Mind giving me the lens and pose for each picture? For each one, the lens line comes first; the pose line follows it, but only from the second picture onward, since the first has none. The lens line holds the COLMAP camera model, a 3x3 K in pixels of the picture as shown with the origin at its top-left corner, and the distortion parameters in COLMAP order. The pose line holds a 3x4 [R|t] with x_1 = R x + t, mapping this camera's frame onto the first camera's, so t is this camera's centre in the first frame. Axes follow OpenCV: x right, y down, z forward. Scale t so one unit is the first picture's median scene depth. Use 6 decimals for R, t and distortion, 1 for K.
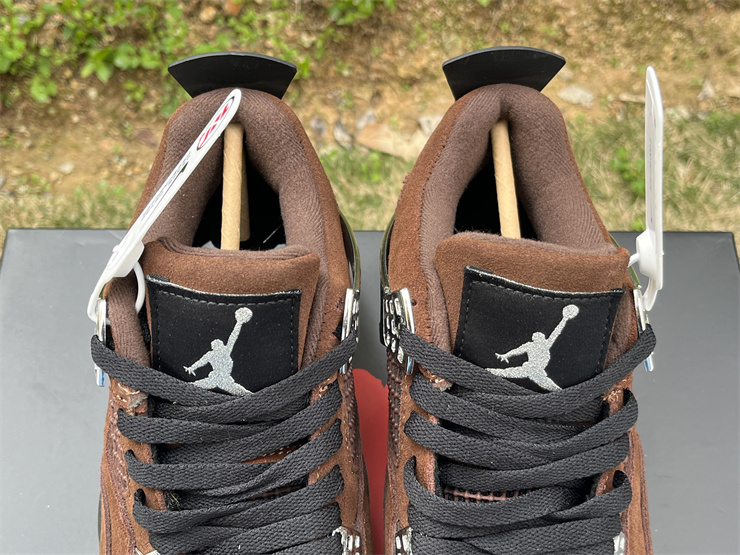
lens RADIAL K [[920.3, 0, 366.1], [0, 920.3, 280.5], [0, 0, 1]] dist [-0.008038, 0.000000]
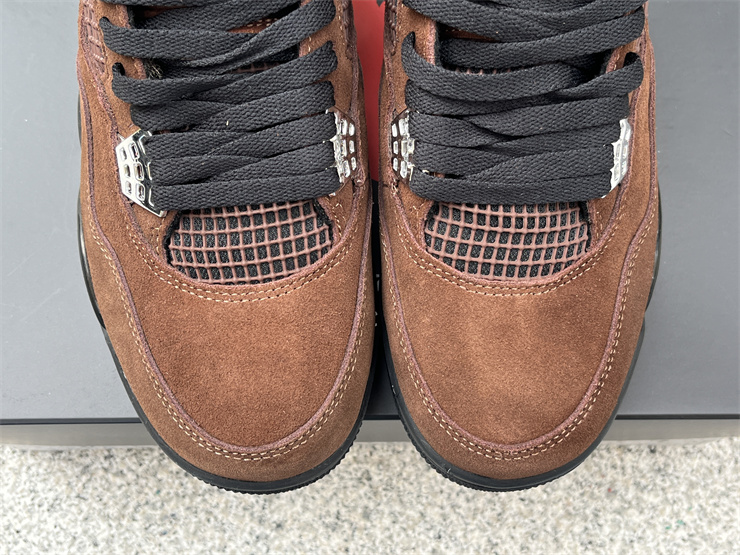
lens RADIAL K [[920.3, 0, 374.1], [0, 920.3, 275.4], [0, 0, 1]] dist [-0.008038, 0.000000]
pose [[0.999821, 0.003325, 0.018622, -0.003694], [-0.007997, 0.966436, 0.256784, 0.195356], [-0.017143, -0.256887, 0.966289, 0.042050]]
